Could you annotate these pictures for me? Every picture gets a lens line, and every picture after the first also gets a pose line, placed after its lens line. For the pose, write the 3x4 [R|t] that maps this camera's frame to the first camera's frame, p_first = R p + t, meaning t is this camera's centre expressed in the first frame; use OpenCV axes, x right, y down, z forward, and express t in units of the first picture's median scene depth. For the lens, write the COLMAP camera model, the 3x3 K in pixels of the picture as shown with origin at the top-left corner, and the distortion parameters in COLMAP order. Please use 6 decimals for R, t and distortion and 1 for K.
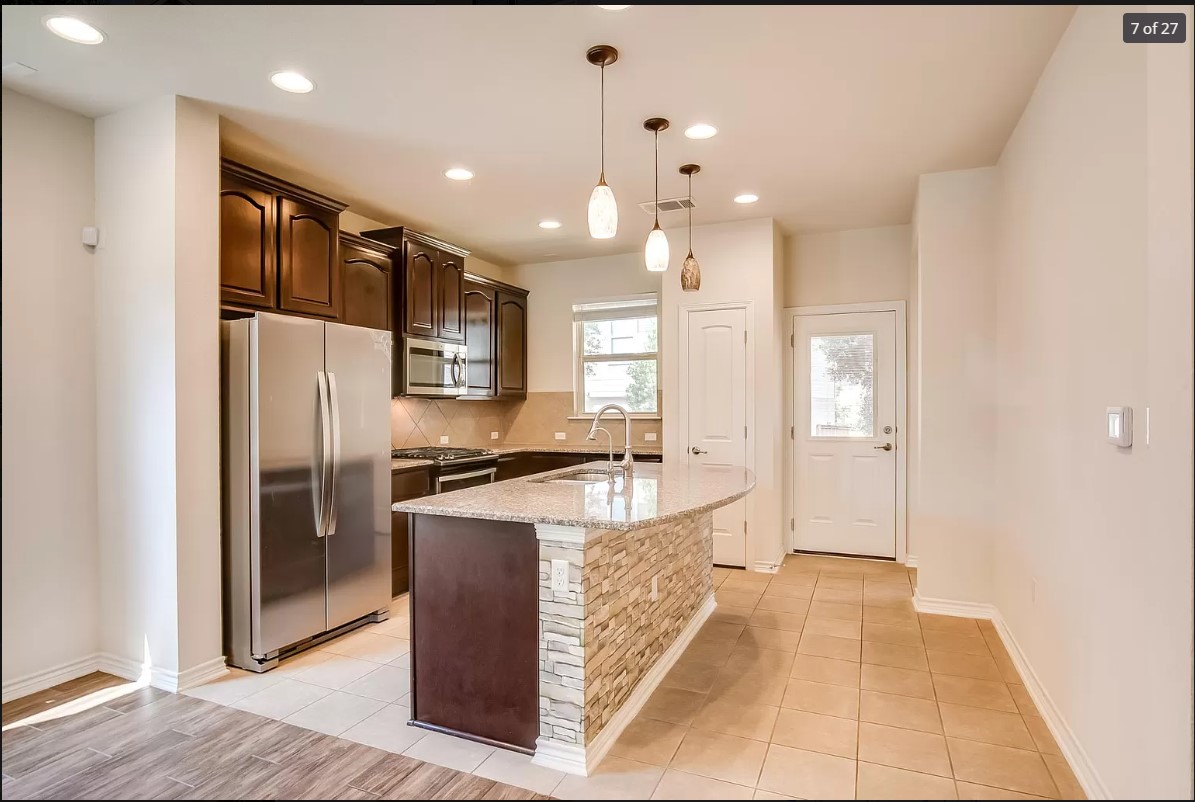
lens RADIAL K [[628.8, 0, 601.1], [0, 628.8, 402.5], [0, 0, 1]] dist [-0.017055, 0.000801]
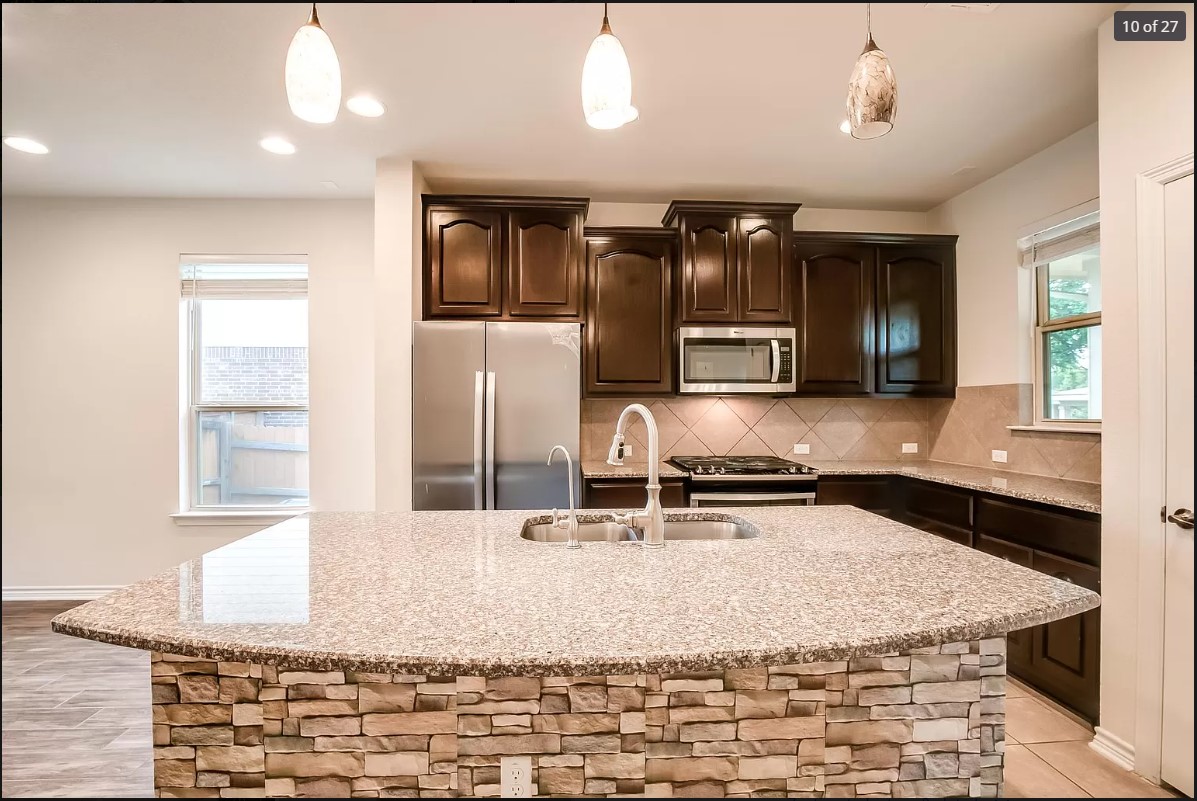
lens RADIAL K [[550.8, 0, 600.7], [0, 550.8, 406.3], [0, 0, 1]] dist [-0.028209, 0.000473]
pose [[0.448040, 0.003067, -0.894008, 0.318990], [0.002668, 0.999985, 0.004768, 0.001596], [0.894010, -0.004521, 0.448025, 0.570553]]
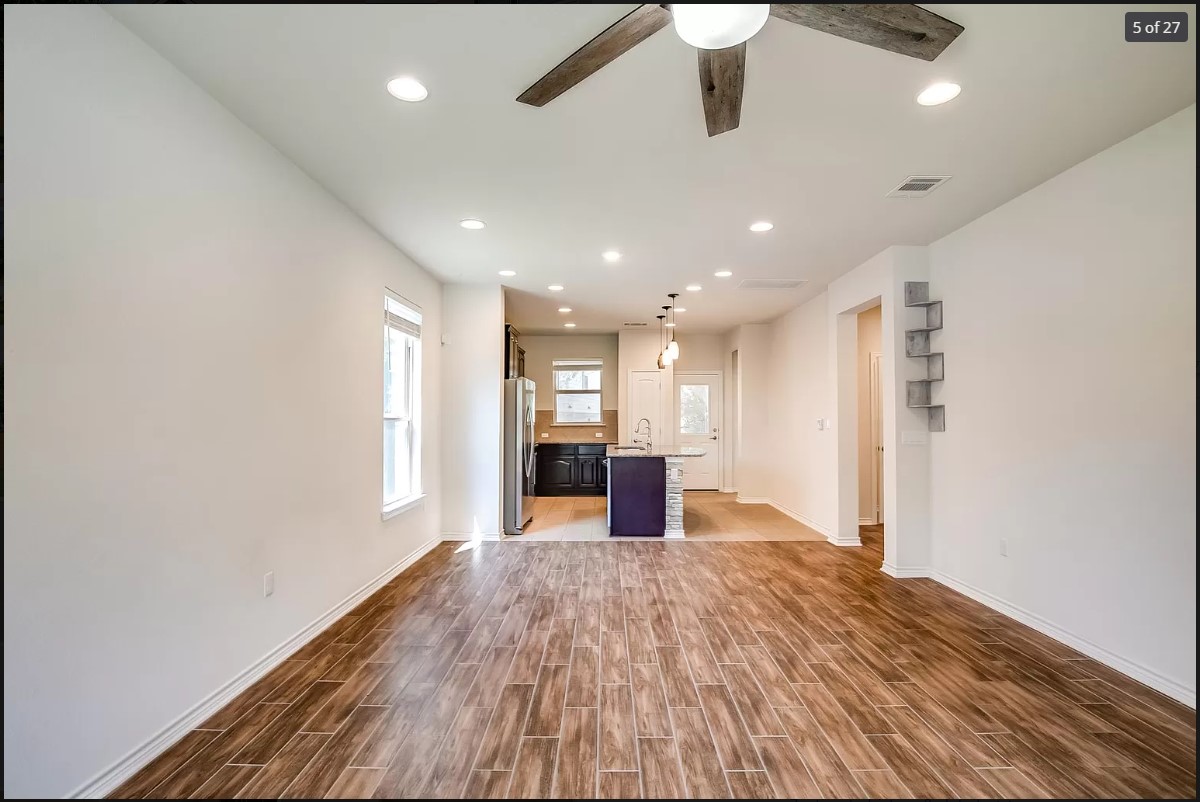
lens RADIAL K [[545.8, 0, 600.0], [0, 545.8, 401.0], [0, 0, 1]] dist [-0.031228, 0.001348]
pose [[0.923325, 0.016520, 0.383665, -0.697513], [-0.005571, 0.999545, -0.029633, 0.001632], [-0.383980, 0.025223, 0.922997, -0.642724]]
